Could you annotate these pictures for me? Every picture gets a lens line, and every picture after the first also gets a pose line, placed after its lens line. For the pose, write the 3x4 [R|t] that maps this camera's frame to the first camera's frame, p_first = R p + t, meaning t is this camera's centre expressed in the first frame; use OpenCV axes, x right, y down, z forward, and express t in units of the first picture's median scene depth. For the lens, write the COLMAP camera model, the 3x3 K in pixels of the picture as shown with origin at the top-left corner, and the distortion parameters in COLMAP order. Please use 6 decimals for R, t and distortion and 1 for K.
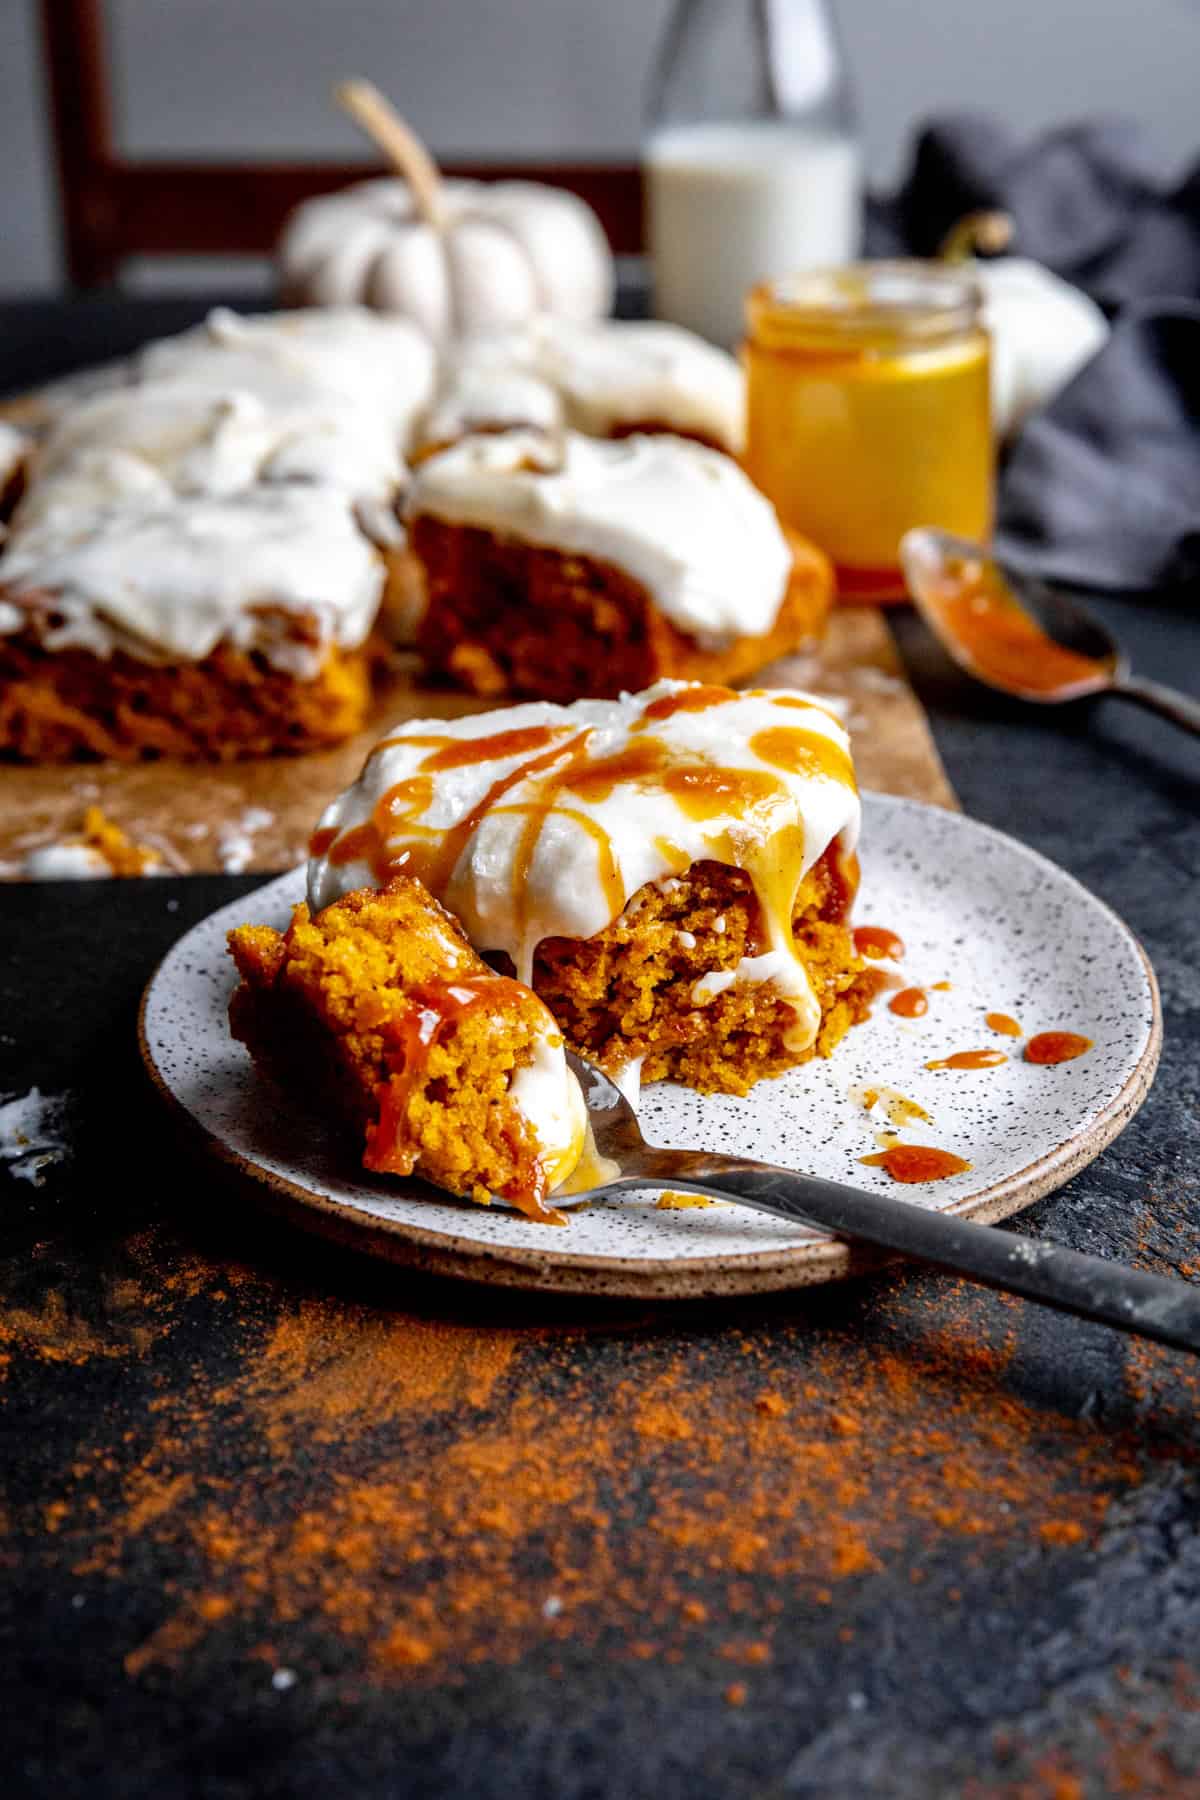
lens RADIAL K [[2403.6, 0, 600.0], [0, 2403.6, 900.0], [0, 0, 1]] dist [-0.014224, -0.027276]
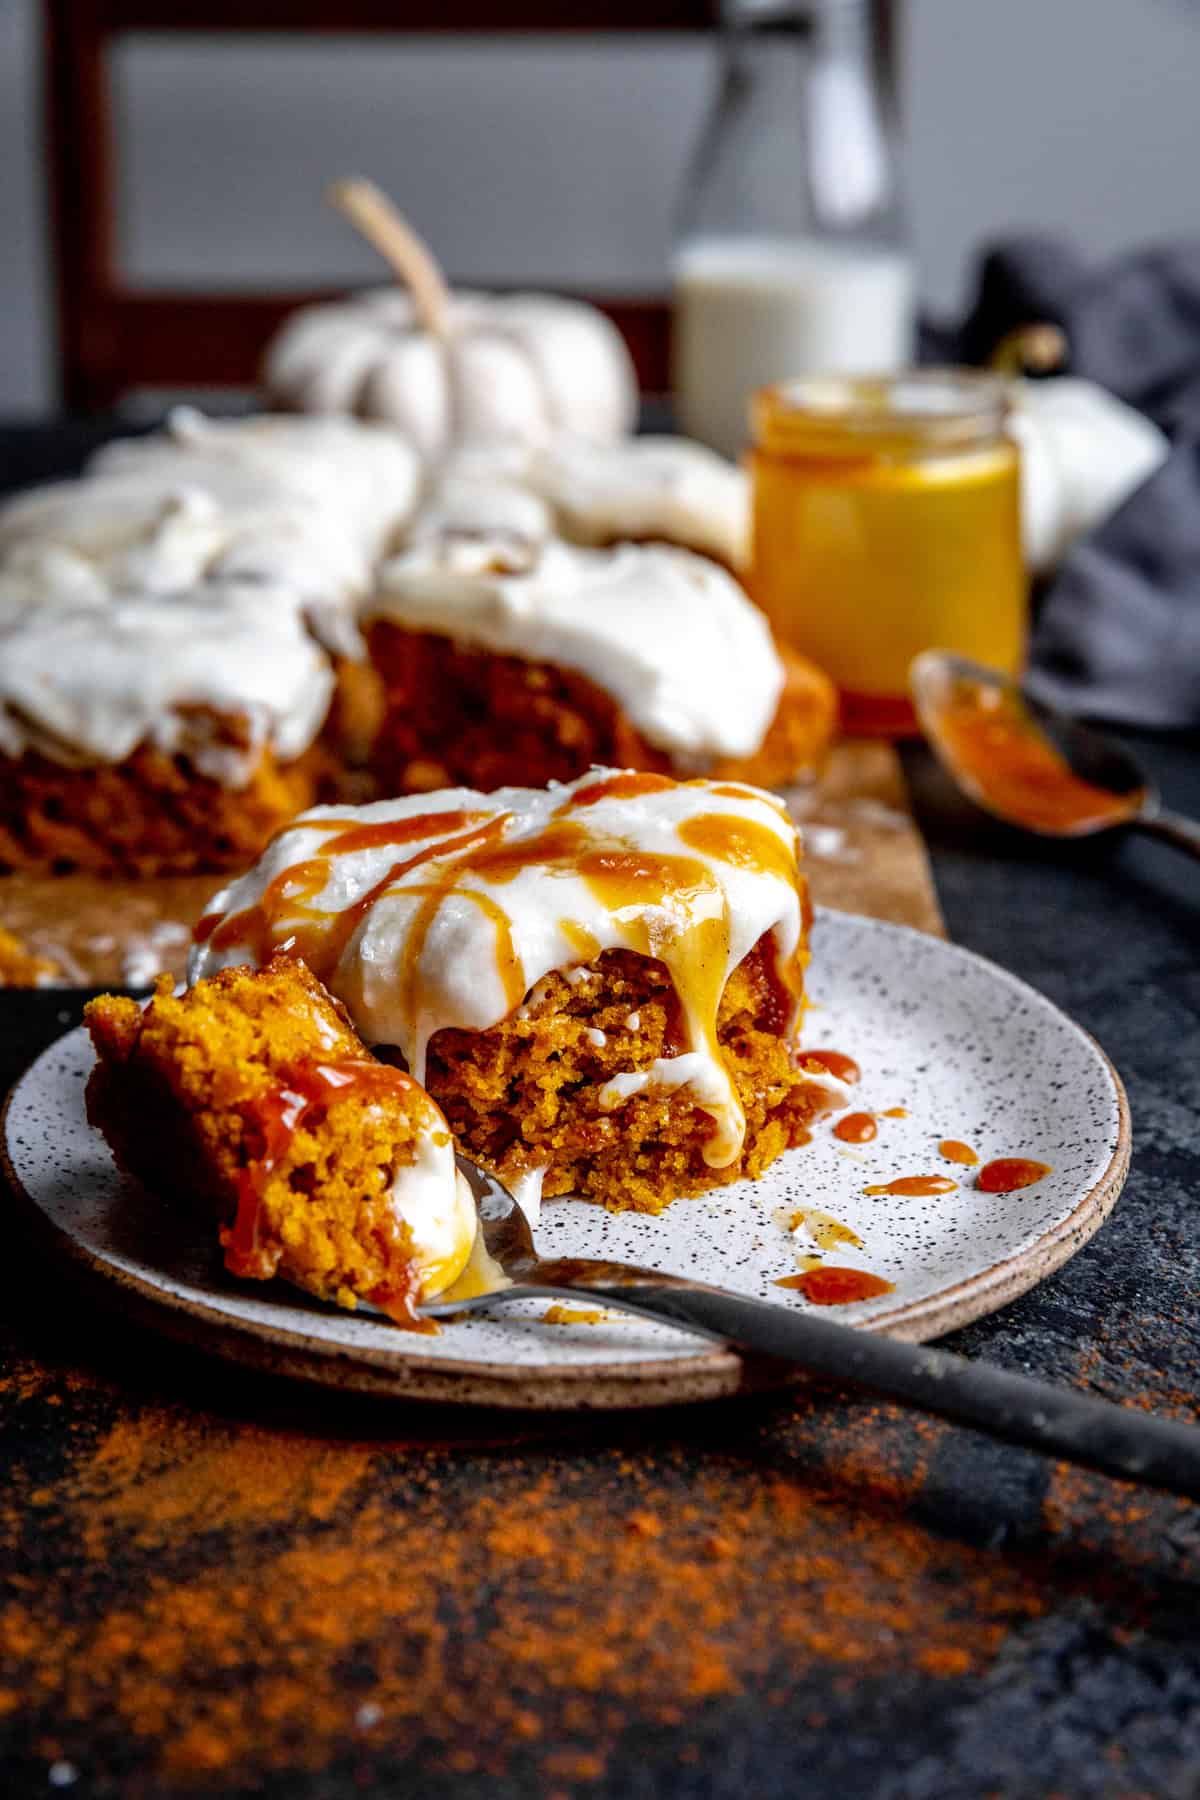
lens RADIAL K [[2791.3, 0, 600.0], [0, 2791.3, 900.0], [0, 0, 1]] dist [-0.044575, -0.021809]
pose [[0.999043, 0.025974, -0.035179, 0.073822], [-0.029334, 0.994692, -0.098624, 0.069471], [0.032430, 0.099562, 0.994503, -0.051641]]
